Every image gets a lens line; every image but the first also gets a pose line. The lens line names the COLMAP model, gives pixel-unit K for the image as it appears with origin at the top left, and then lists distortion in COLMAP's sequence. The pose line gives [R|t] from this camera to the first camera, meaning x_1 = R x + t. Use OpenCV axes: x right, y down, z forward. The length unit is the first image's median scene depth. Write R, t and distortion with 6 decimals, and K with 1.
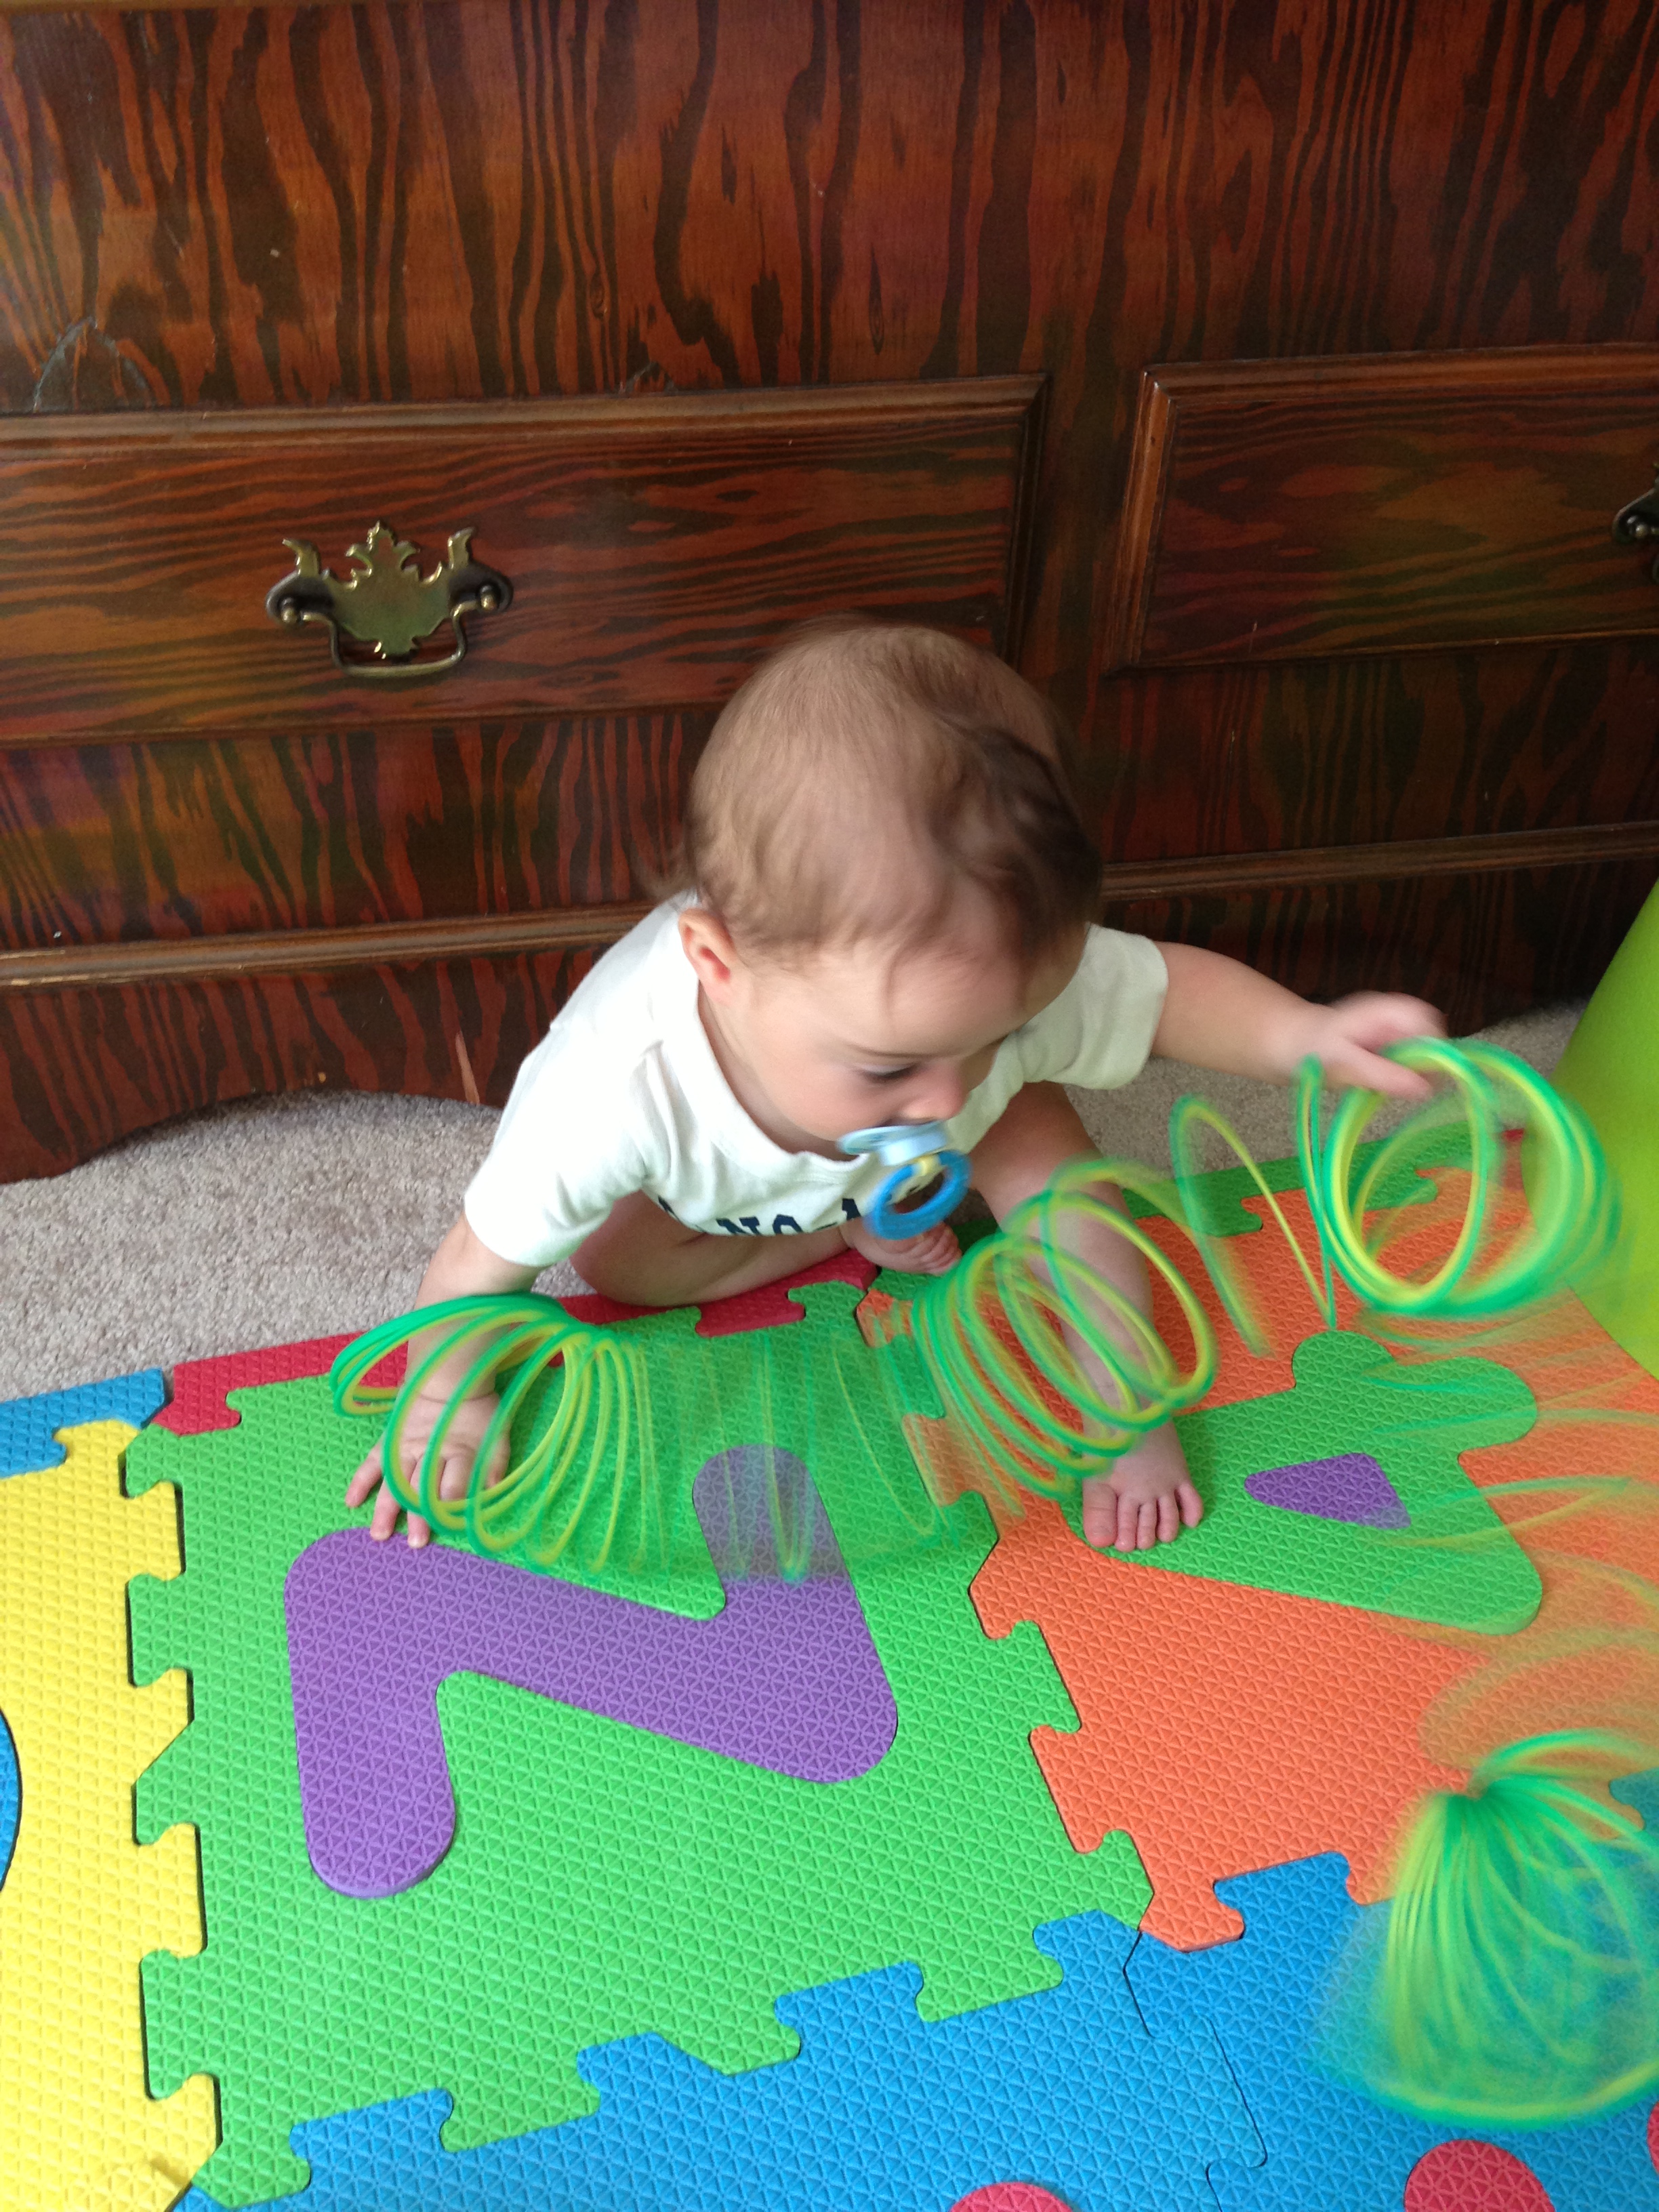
lens RADIAL K [[2113.6, 0, 816.9], [0, 2113.6, 1111.2], [0, 0, 1]] dist [0.142077, -0.256172]
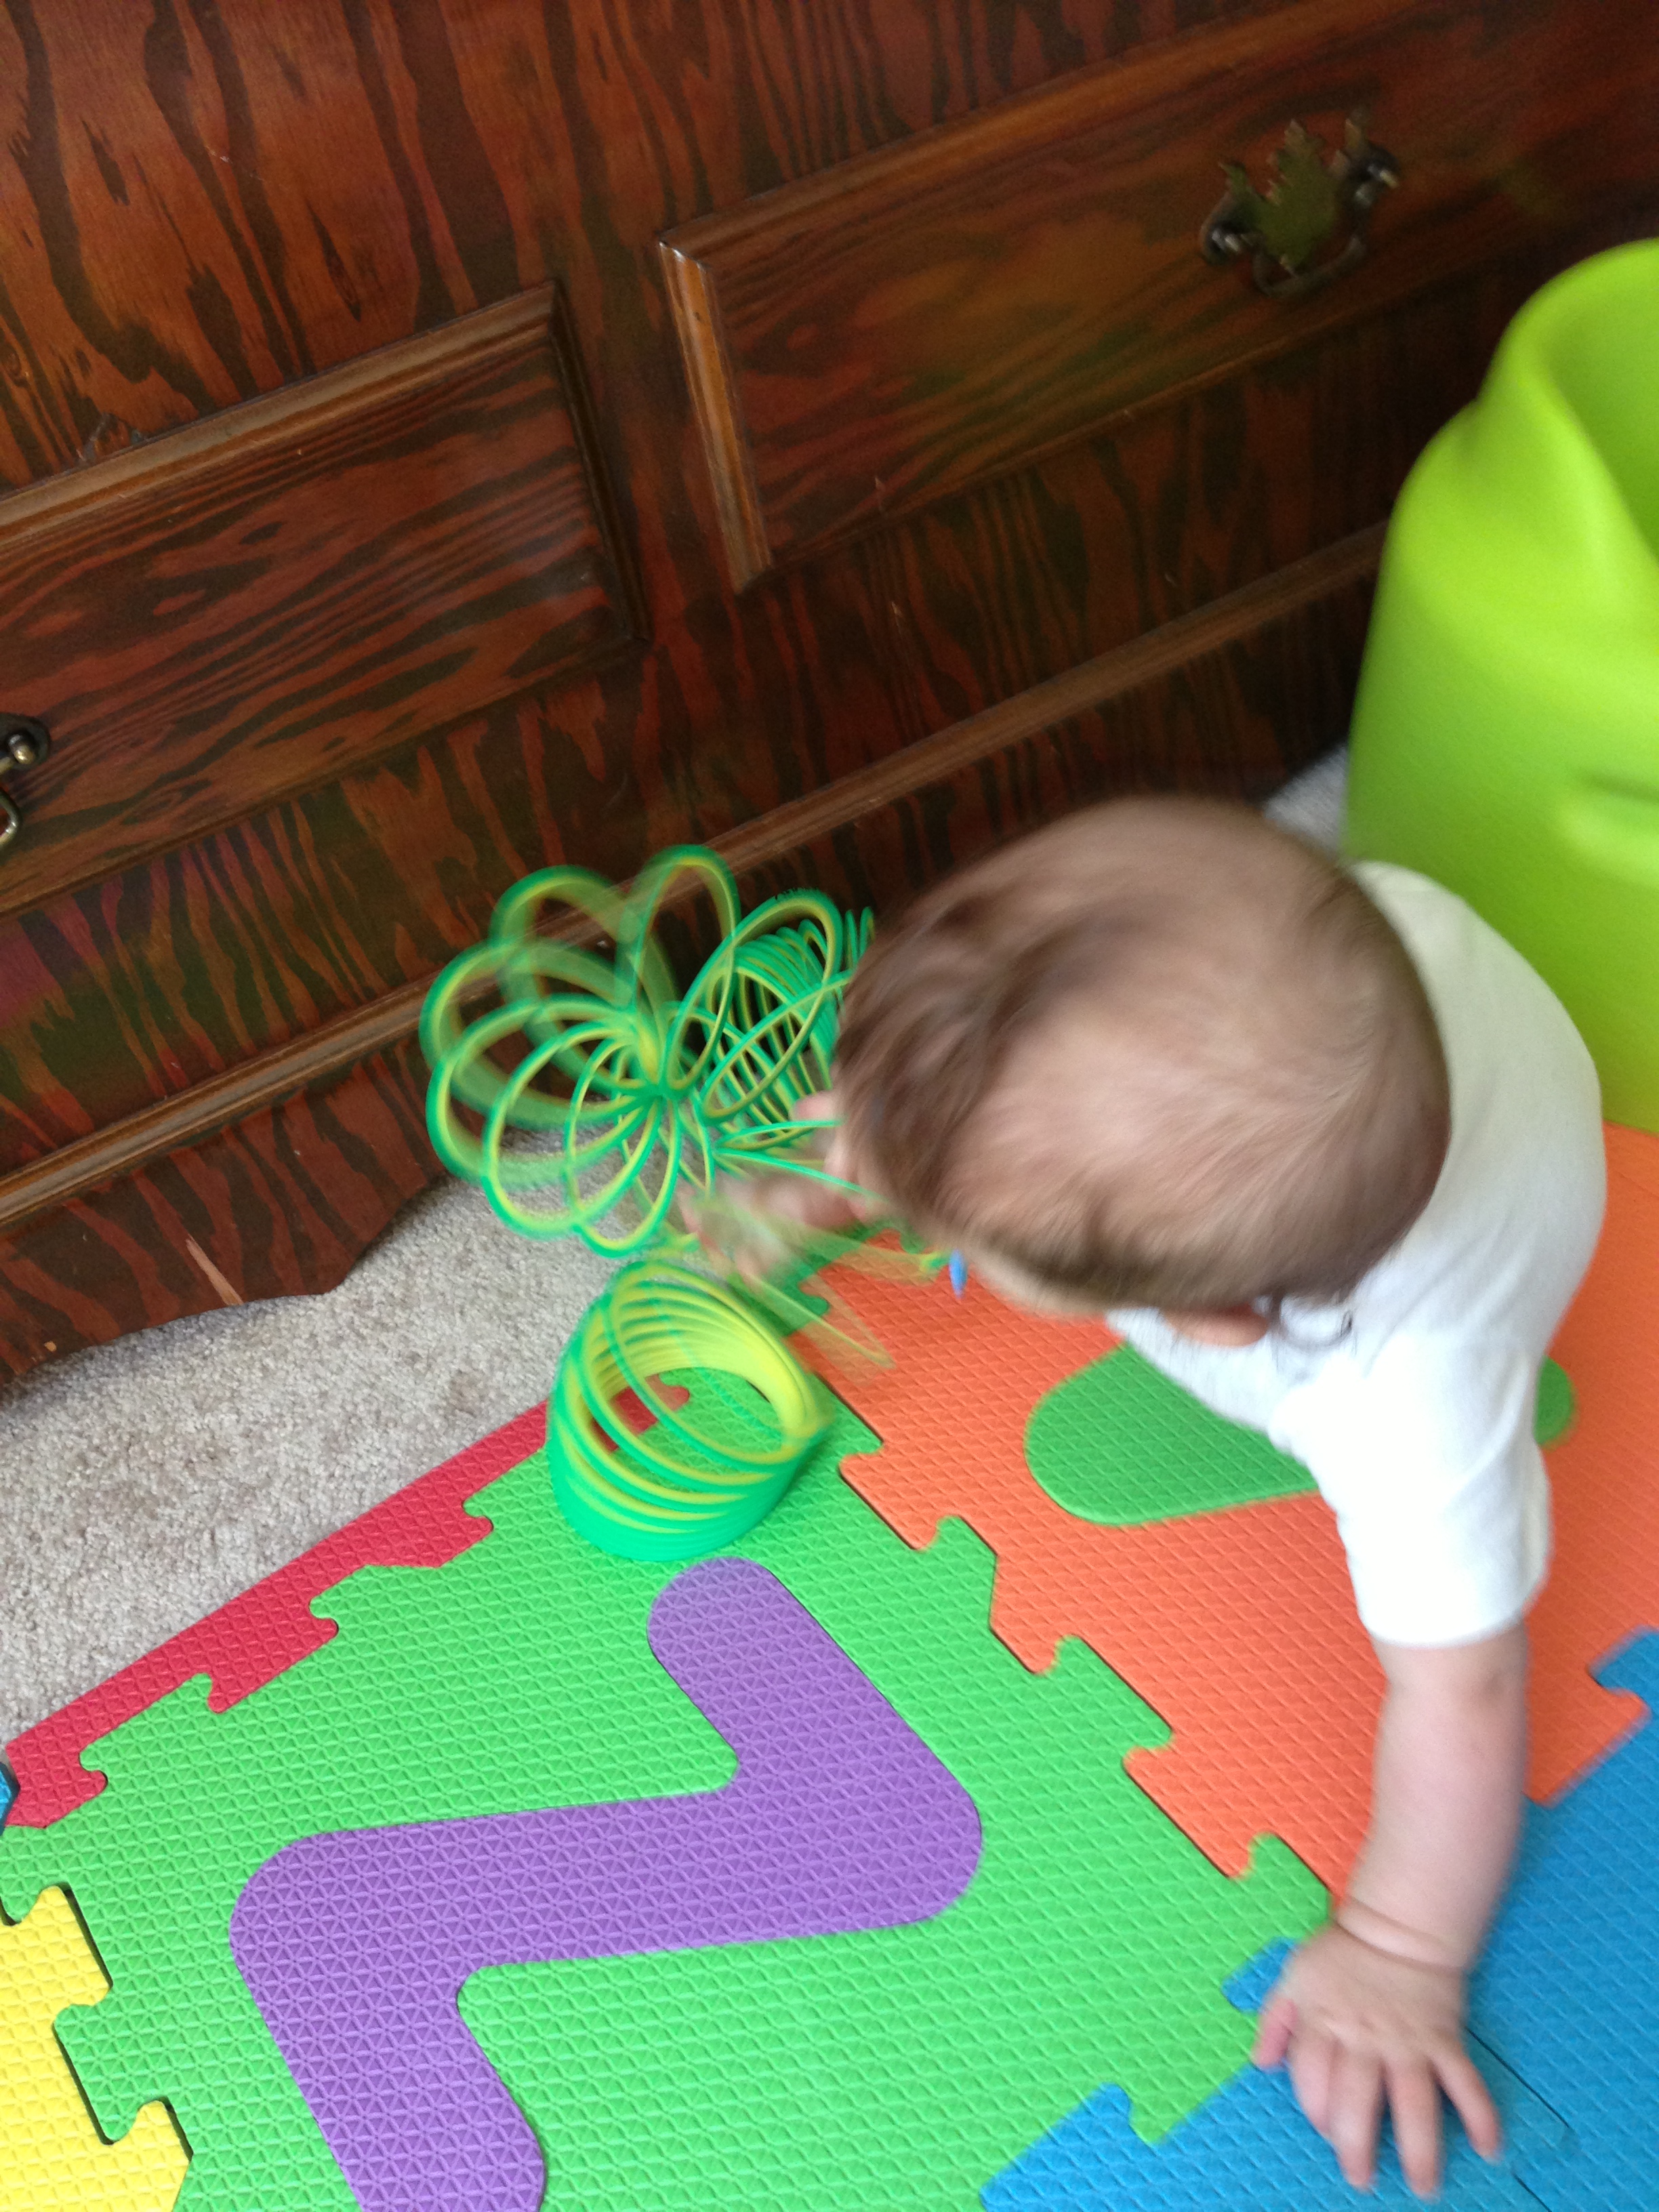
lens RADIAL K [[2044.4, 0, 829.5], [0, 2044.4, 1106.0], [0, 0, 1]] dist [0.157656, -0.296280]
pose [[0.922904, -0.365730, 0.120376, -0.013411], [0.362632, 0.930721, 0.047500, -0.038331], [-0.129409, -0.000186, 0.991591, 0.167086]]
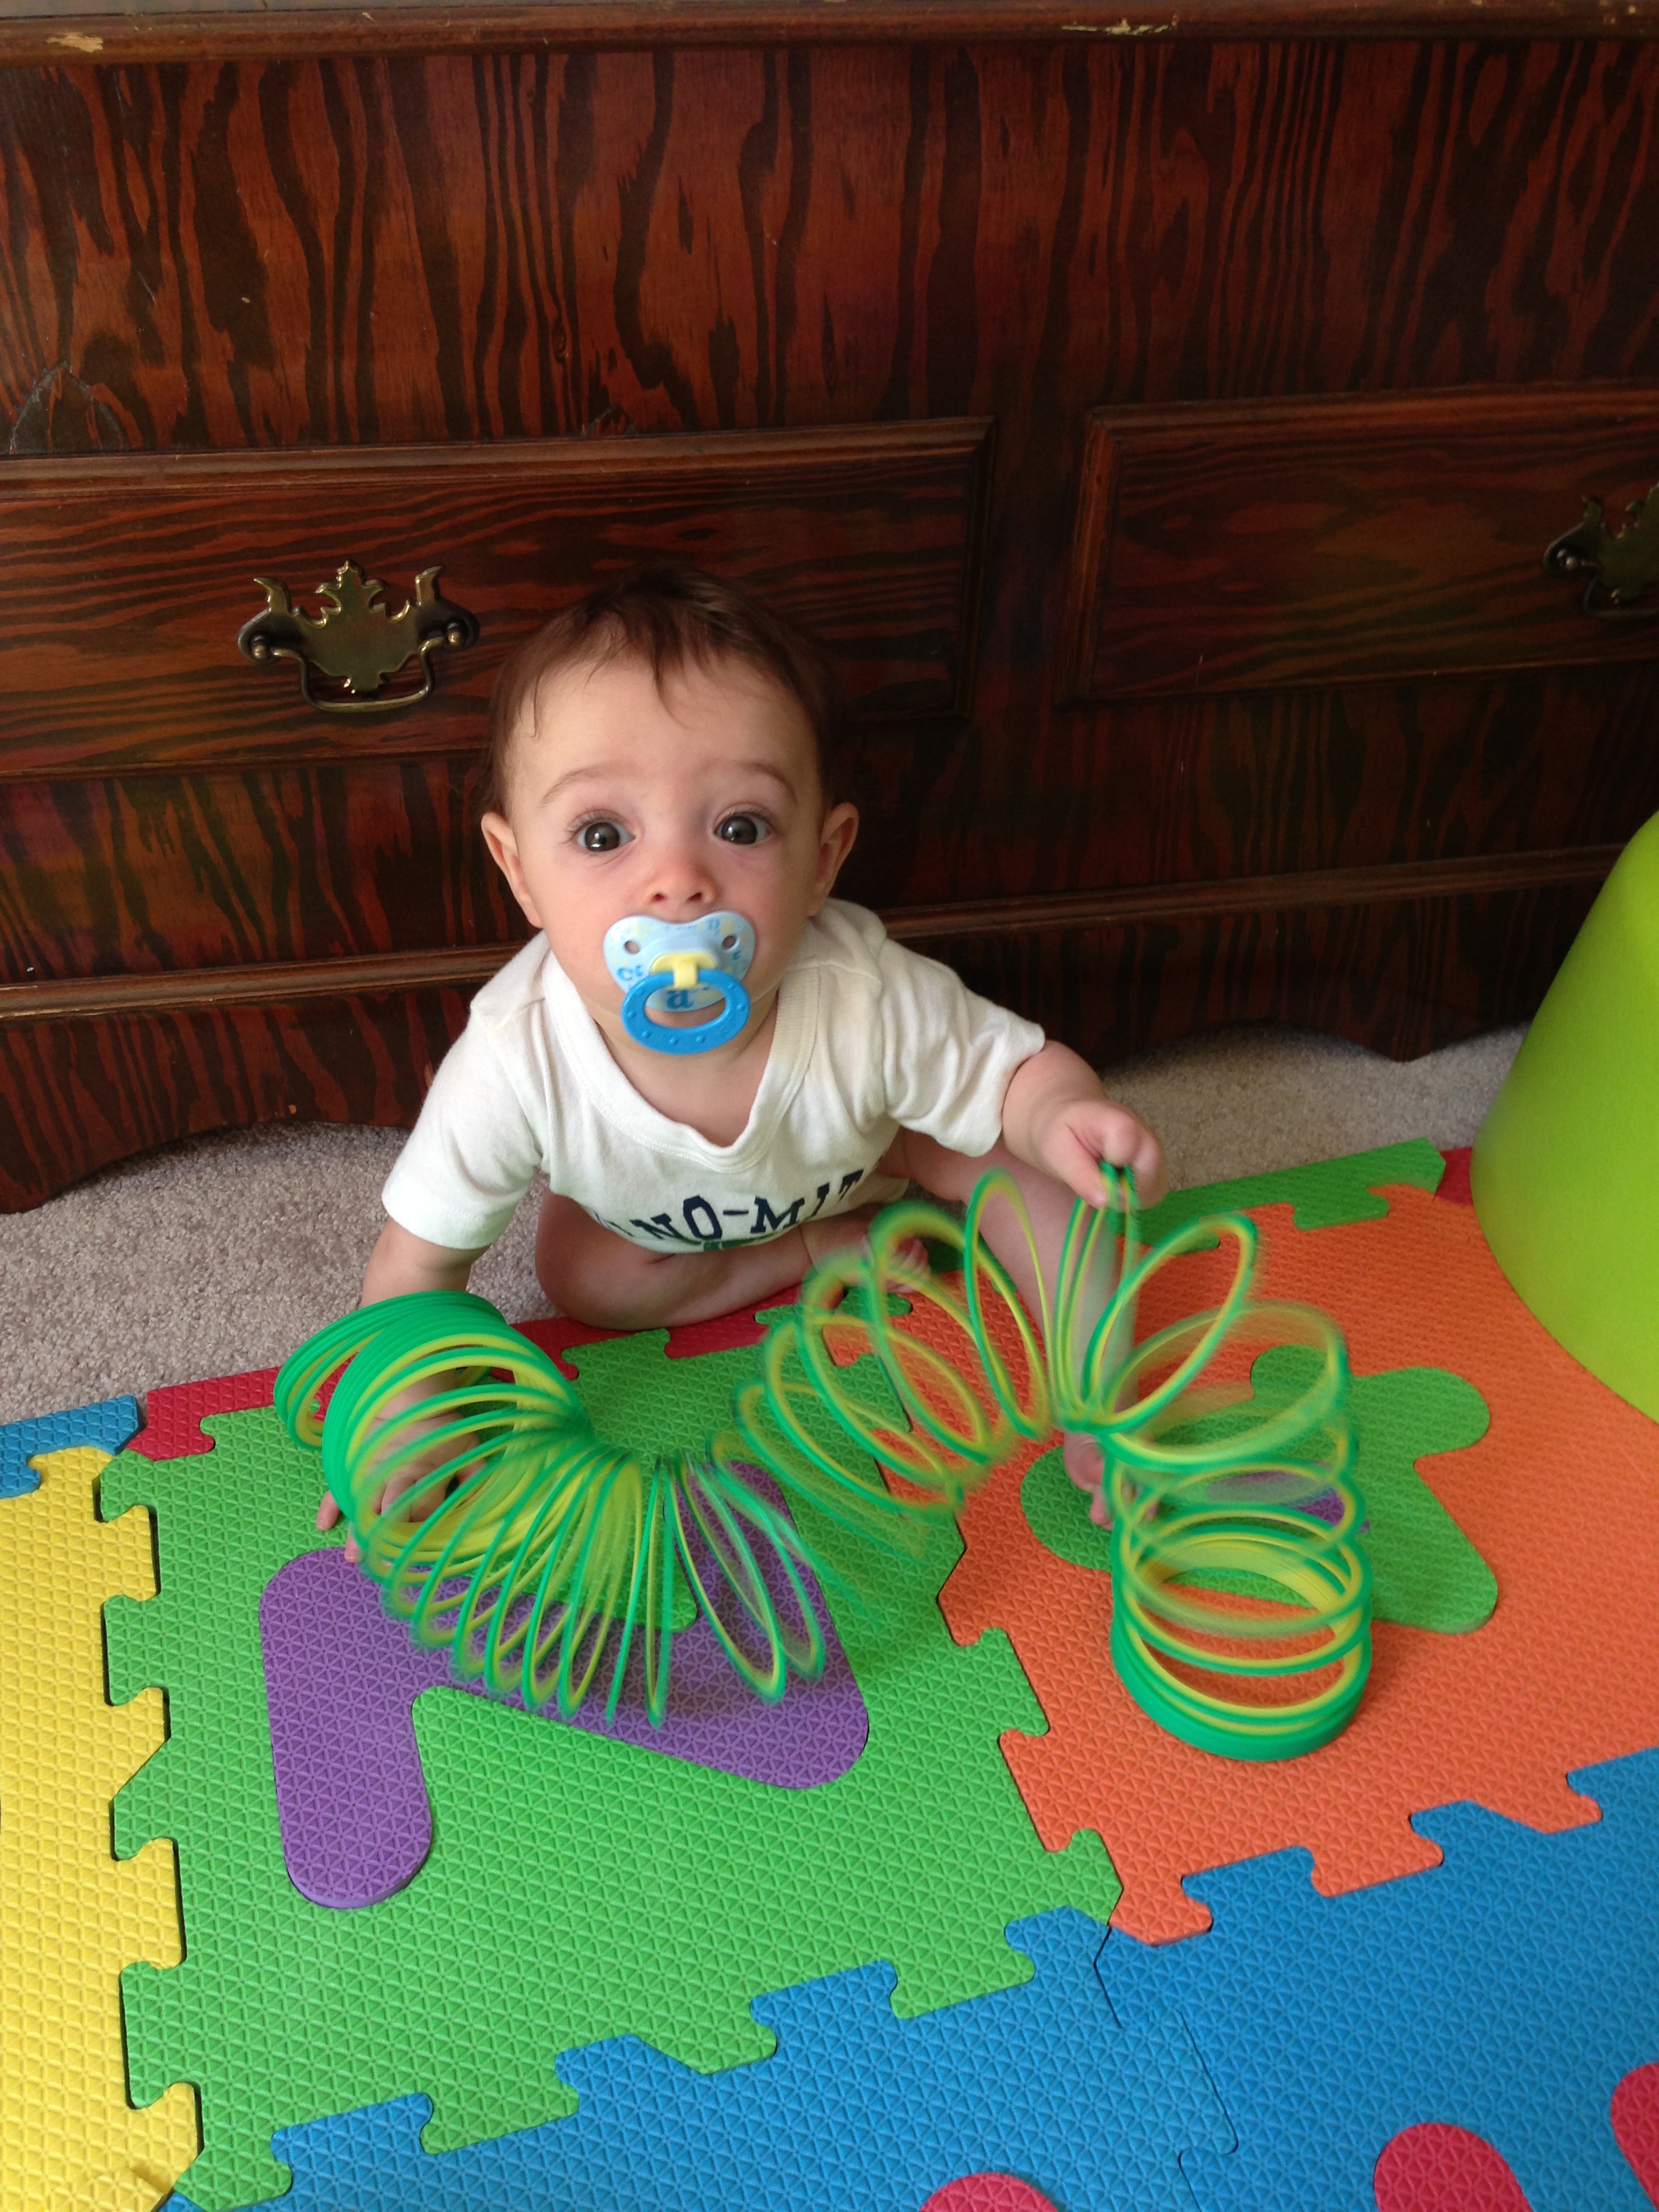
lens RADIAL K [[2113.6, 0, 816.9], [0, 2113.6, 1111.2], [0, 0, 1]] dist [0.142077, -0.256172]
pose [[0.999769, -0.011947, 0.017856, -0.001370], [0.012490, 0.999455, -0.030565, 0.022878], [-0.017481, 0.030781, 0.999373, -0.020793]]
